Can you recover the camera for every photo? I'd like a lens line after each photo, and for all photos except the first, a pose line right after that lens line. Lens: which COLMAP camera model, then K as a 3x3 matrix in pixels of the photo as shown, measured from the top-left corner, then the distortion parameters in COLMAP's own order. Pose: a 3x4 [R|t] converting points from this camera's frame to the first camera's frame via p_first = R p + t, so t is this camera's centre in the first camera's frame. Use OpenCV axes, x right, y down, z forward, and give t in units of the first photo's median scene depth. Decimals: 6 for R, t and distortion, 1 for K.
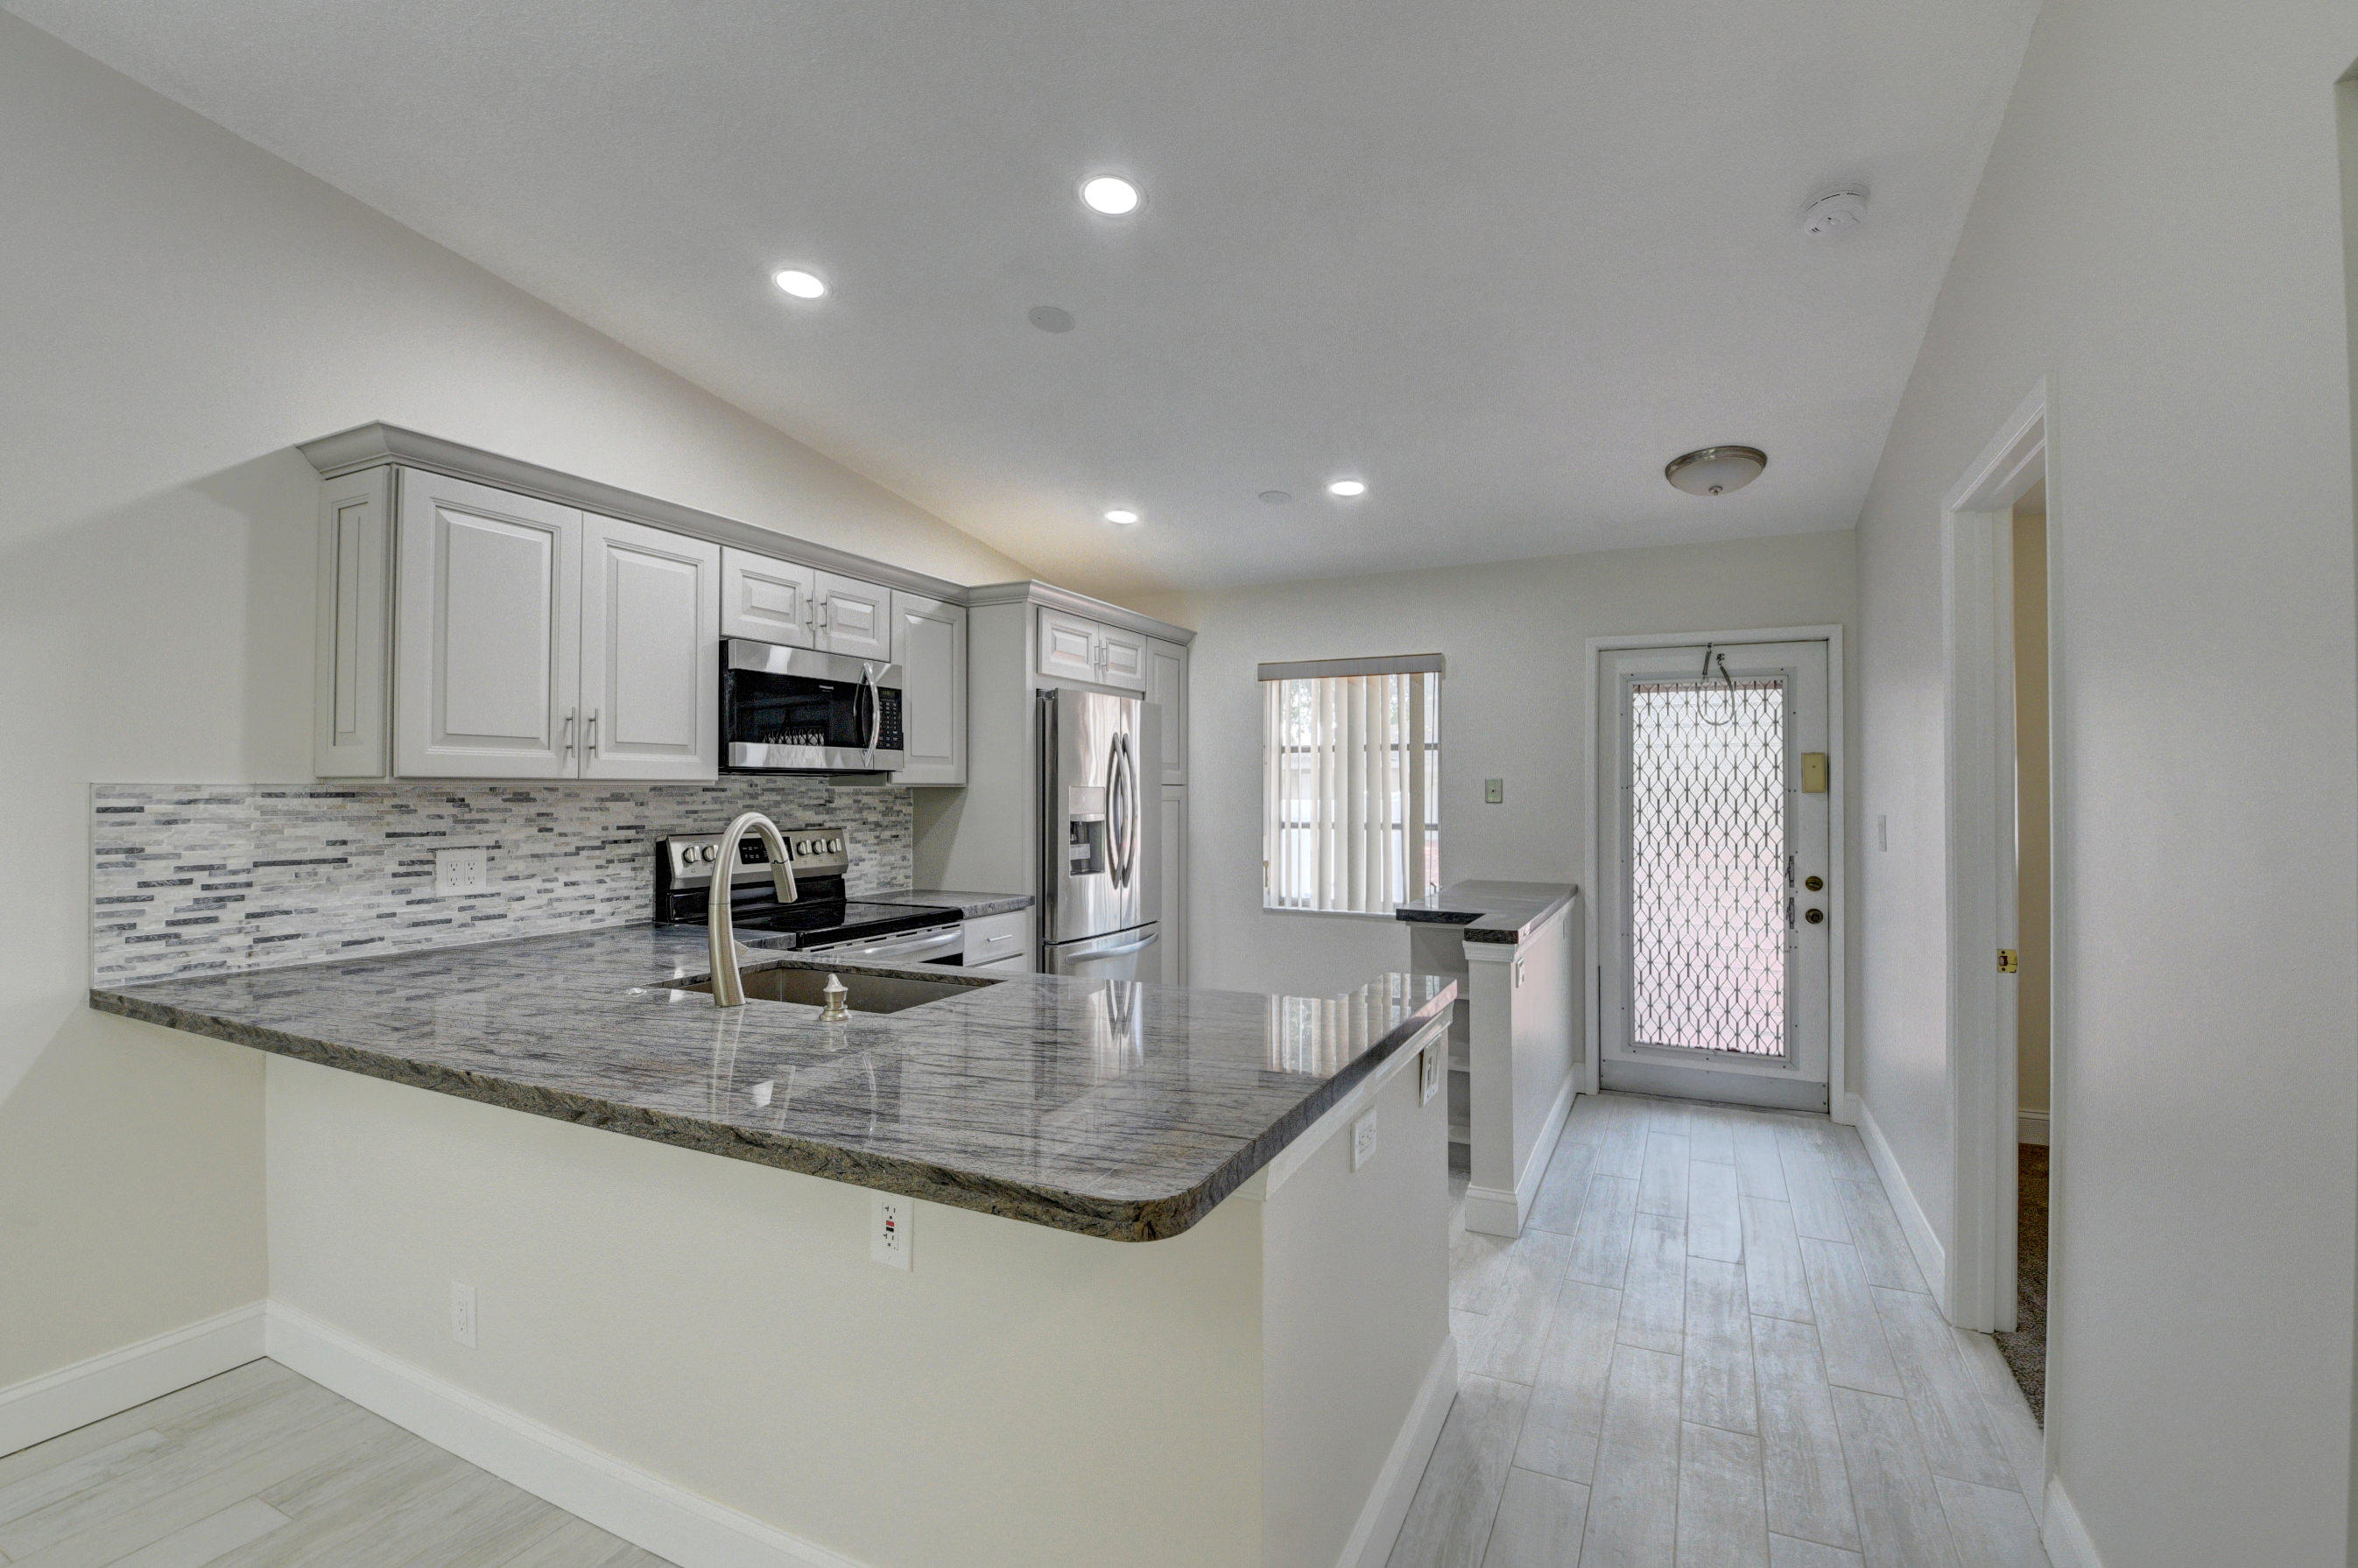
lens RADIAL K [[1048.7, 0, 1182.9], [0, 1048.7, 779.0], [0, 0, 1]] dist [0.003035, -0.019916]
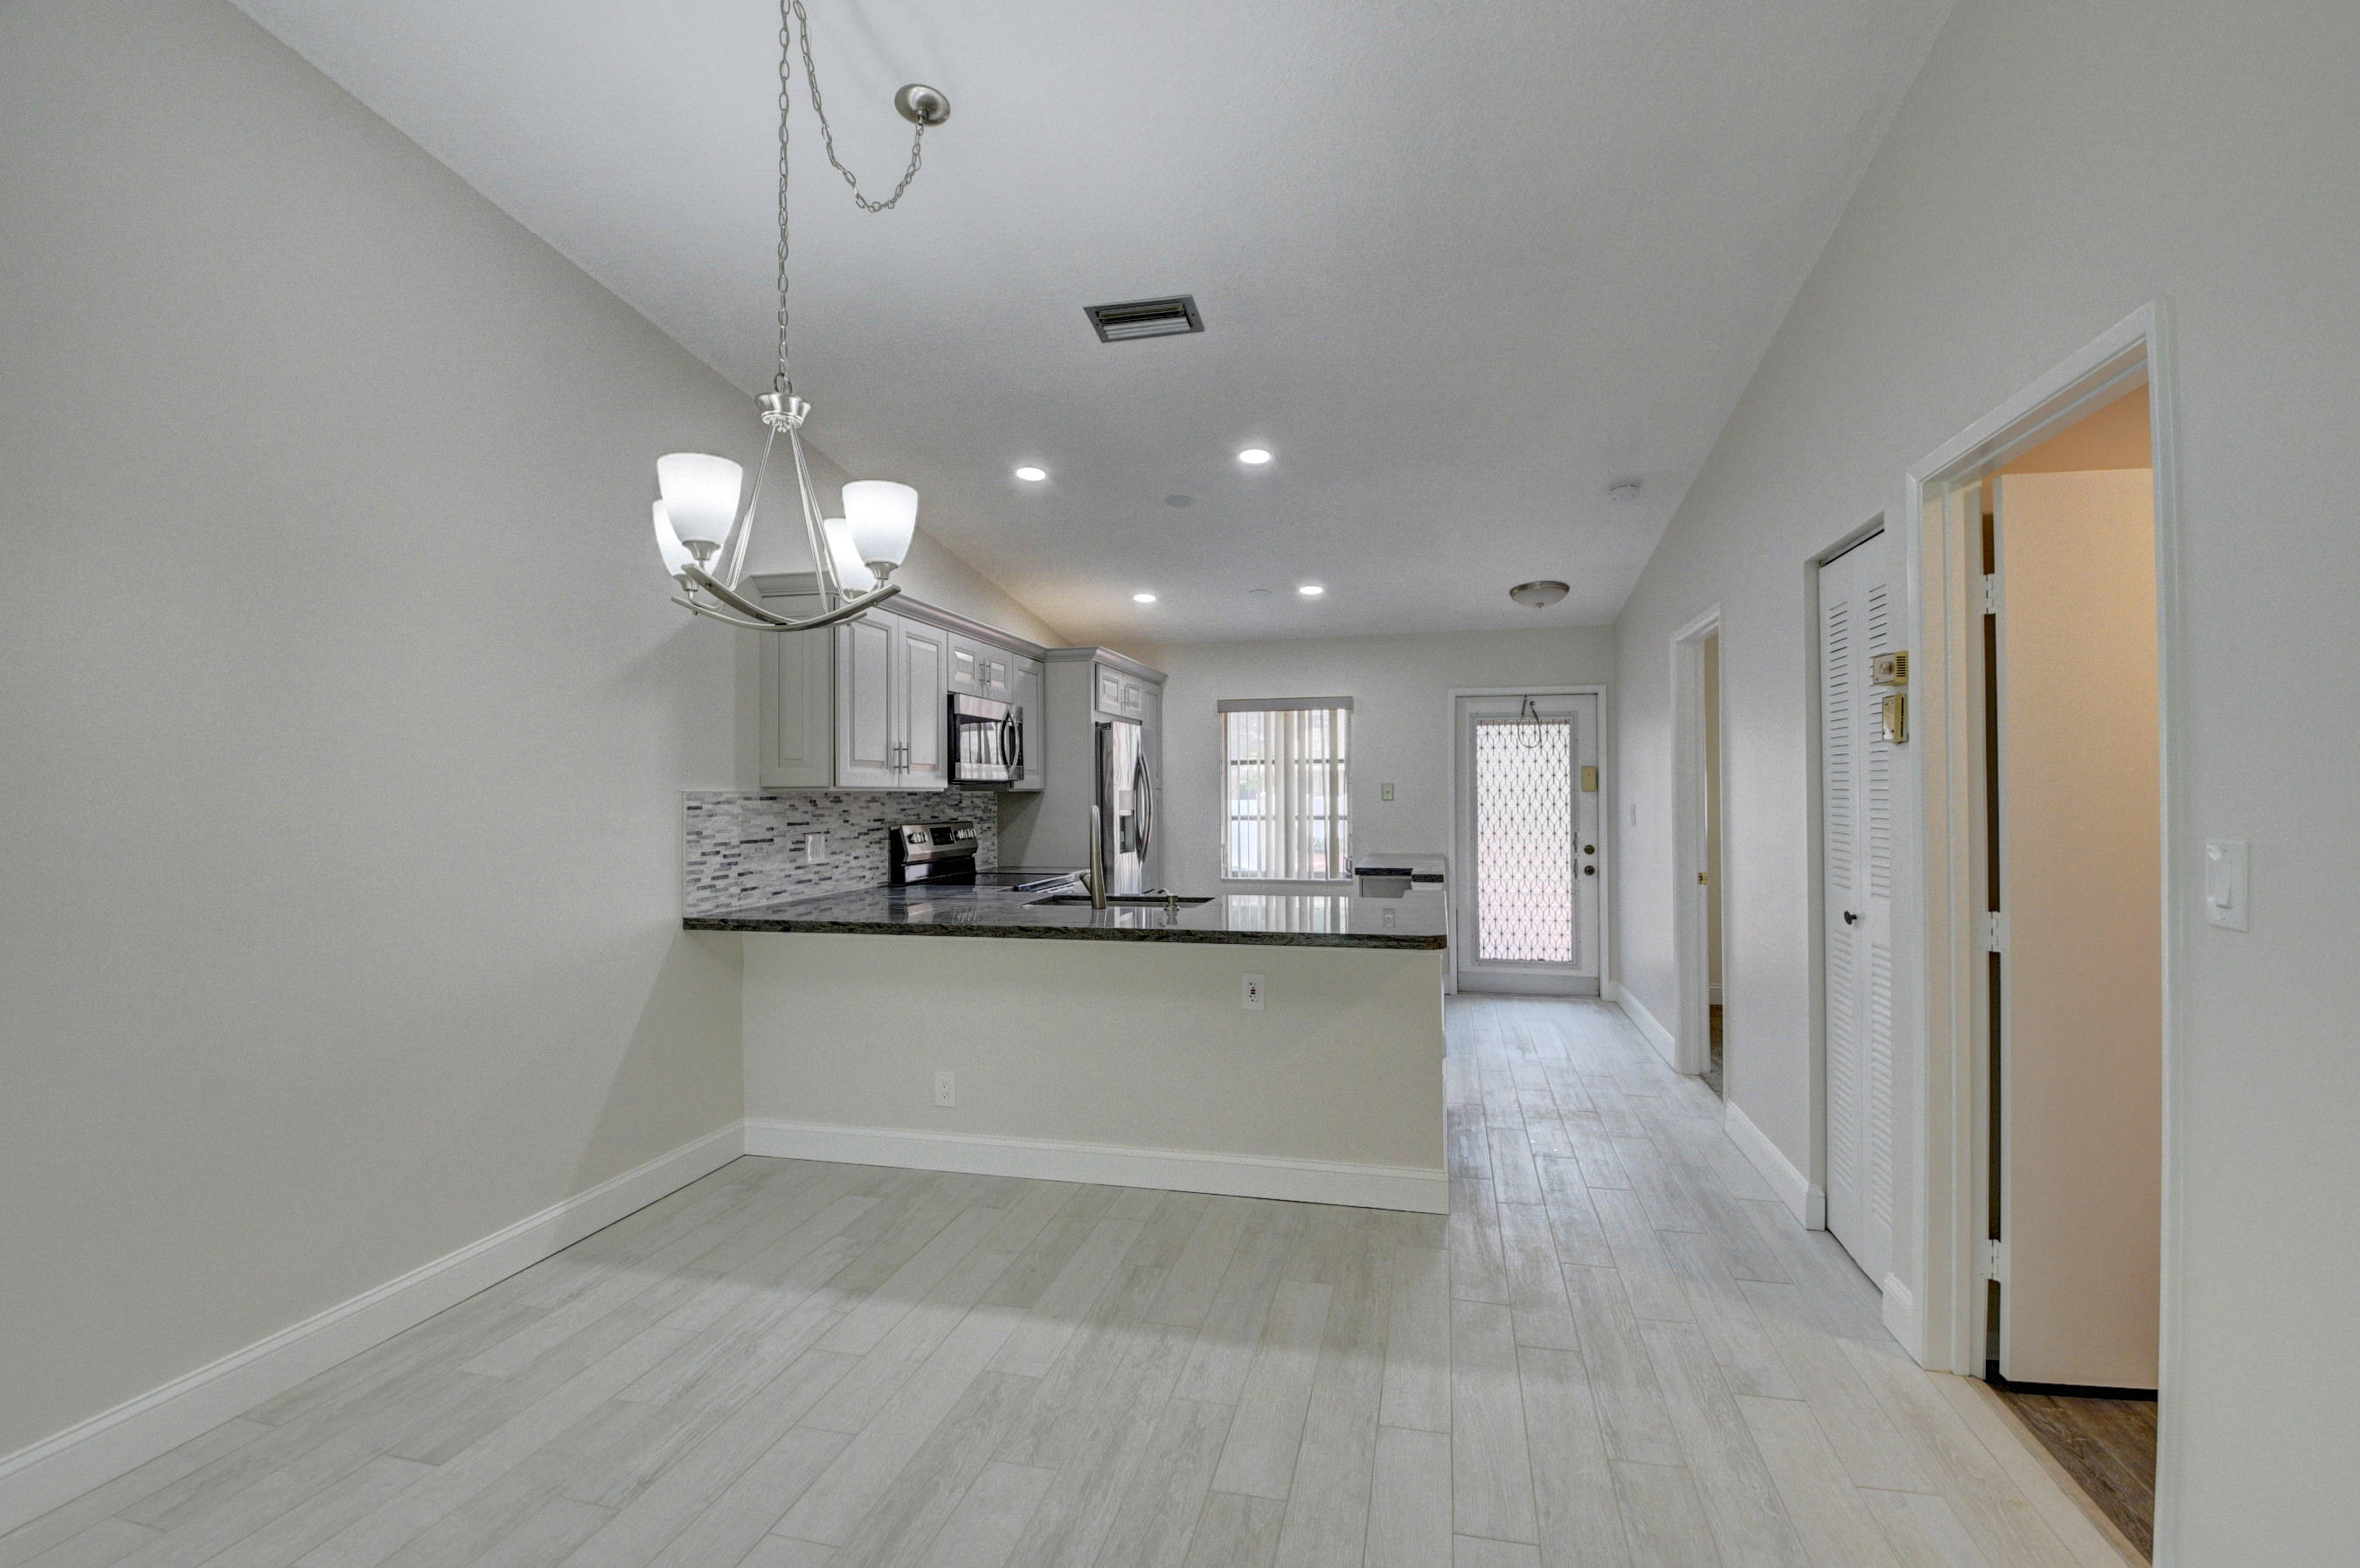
lens RADIAL K [[1037.9, 0, 1177.5], [0, 1037.9, 781.7], [0, 0, 1]] dist [0.002898, -0.018941]
pose [[0.978529, -0.004495, 0.206058, -0.426101], [0.004648, 0.999989, -0.000259, -0.005319], [-0.206055, 0.001211, 0.978540, -0.522292]]
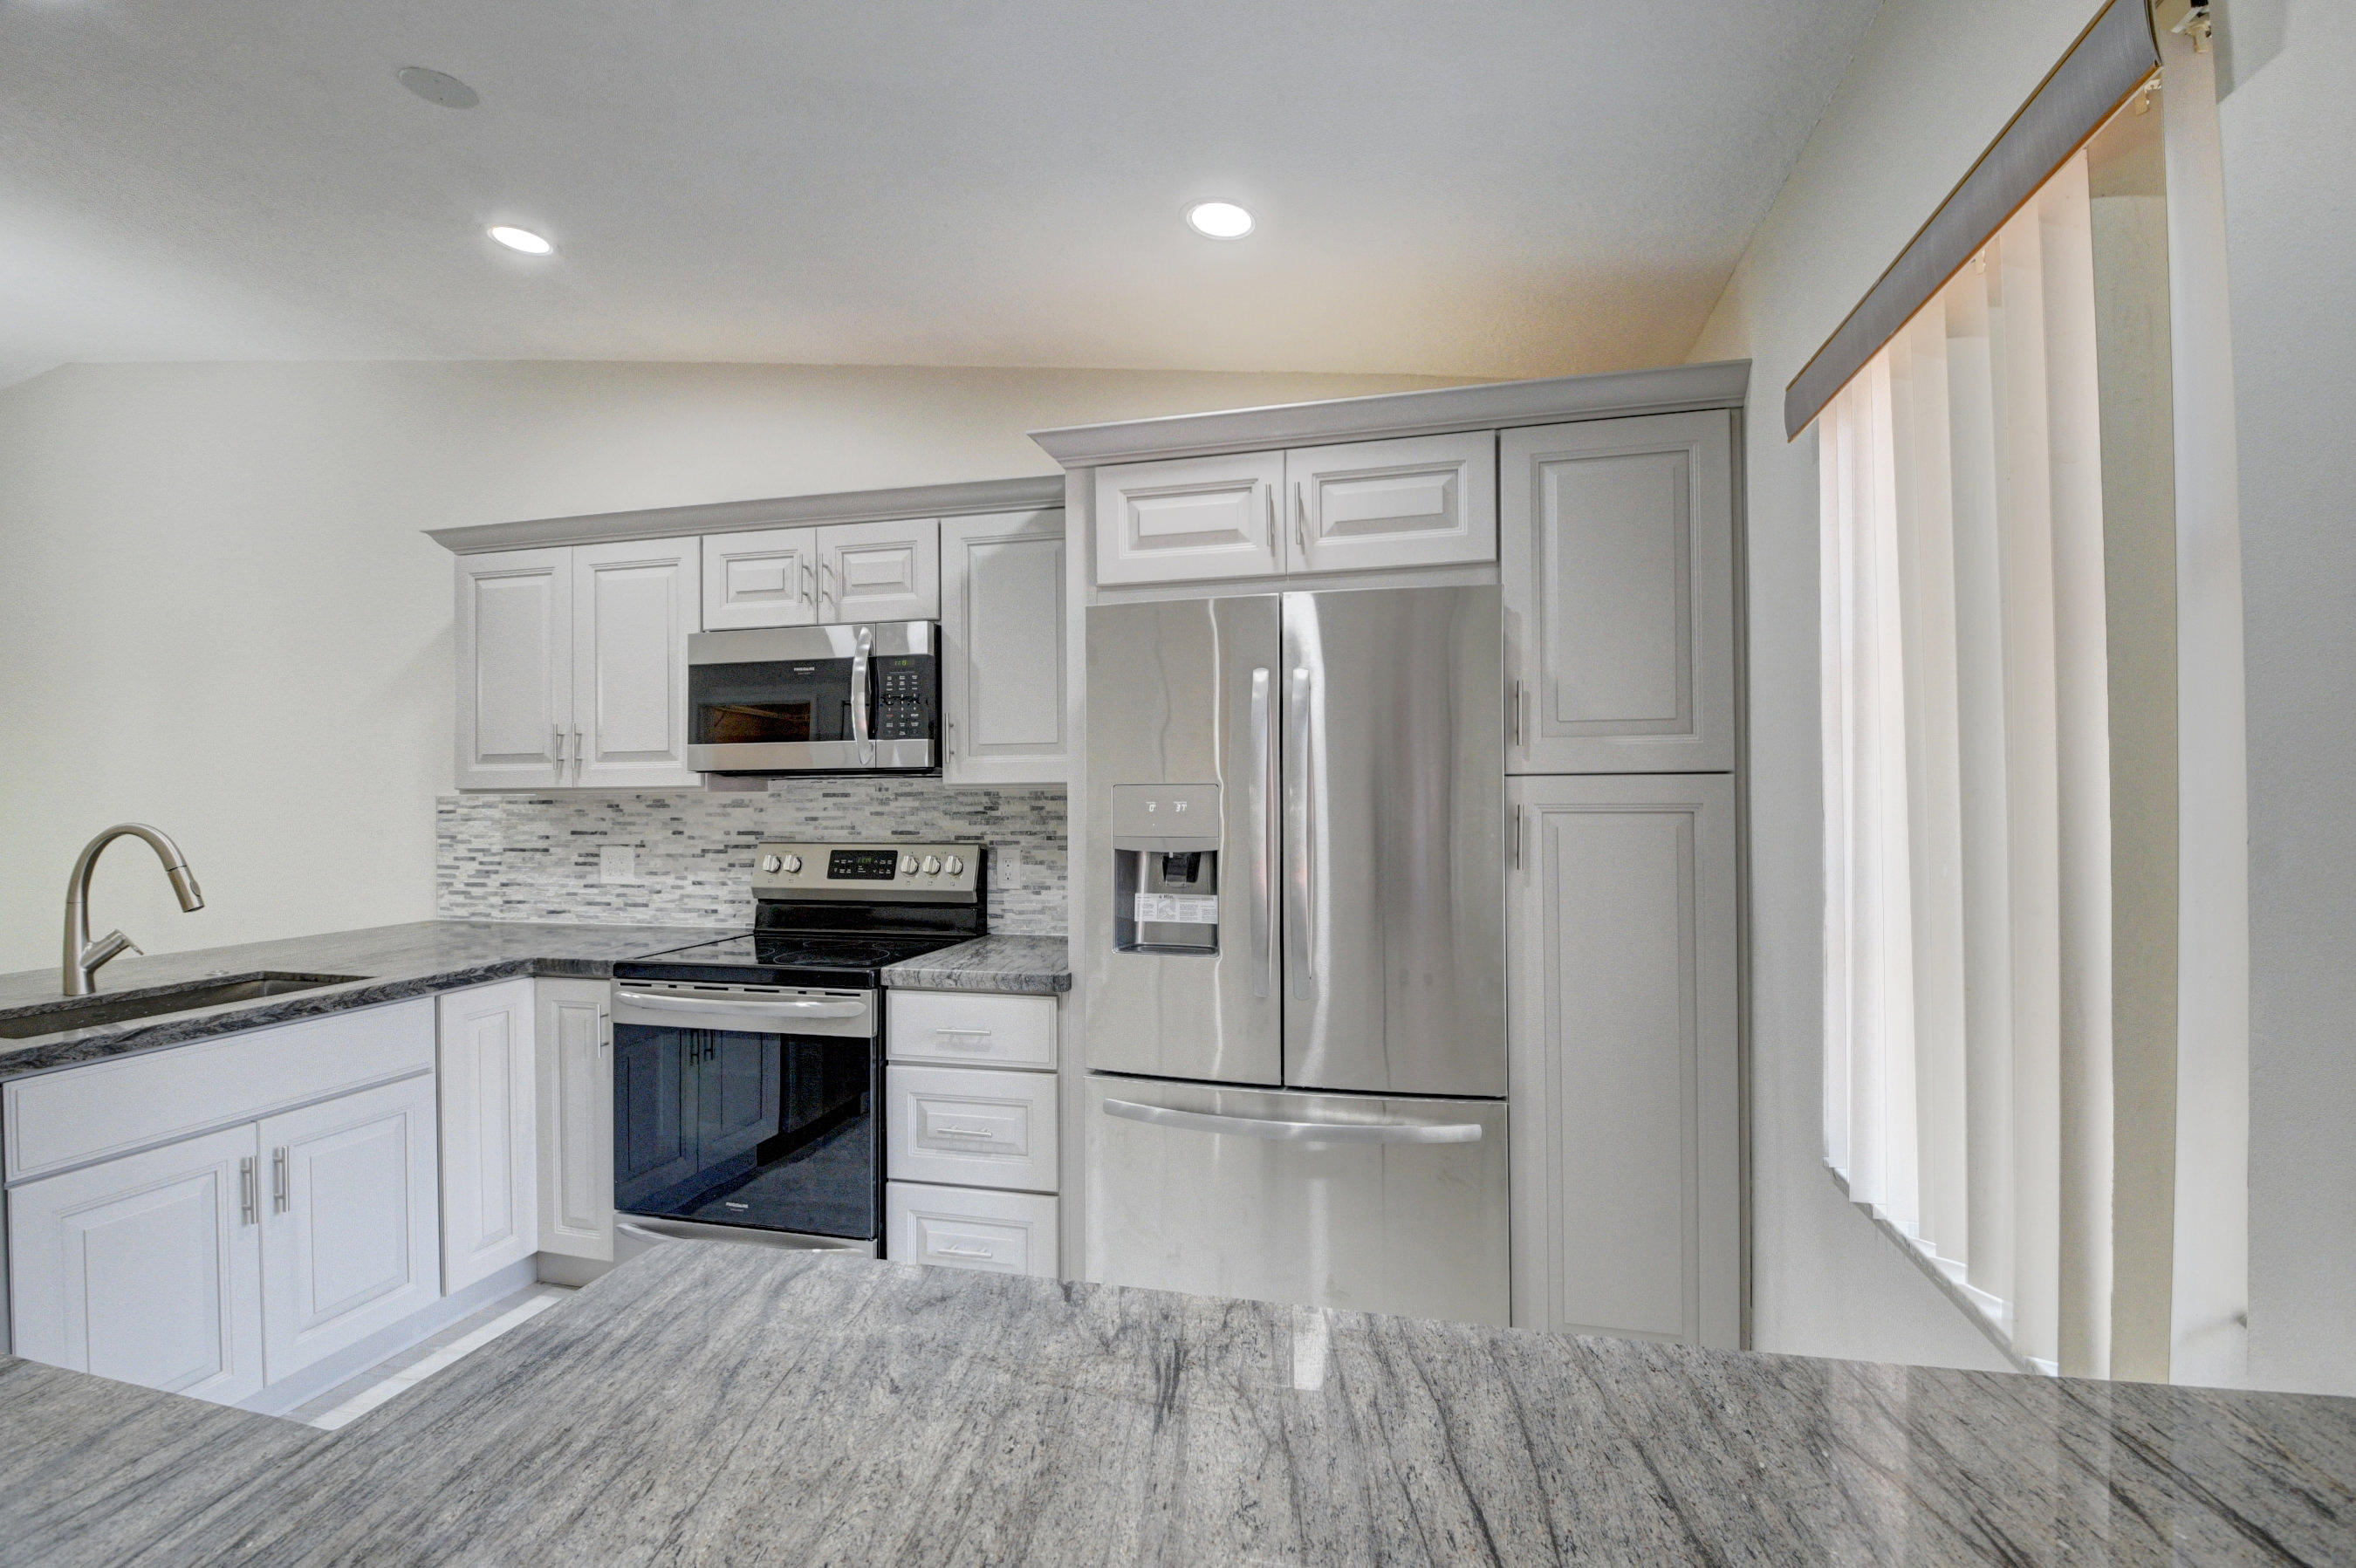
lens RADIAL K [[1027.0, 0, 1183.9], [0, 1027.0, 780.5], [0, 0, 1]] dist [0.001523, -0.022161]
pose [[0.223458, -0.014512, -0.974605, 0.548933], [0.021079, 0.999727, -0.010053, 0.014439], [0.974486, -0.018297, 0.223703, 1.213329]]
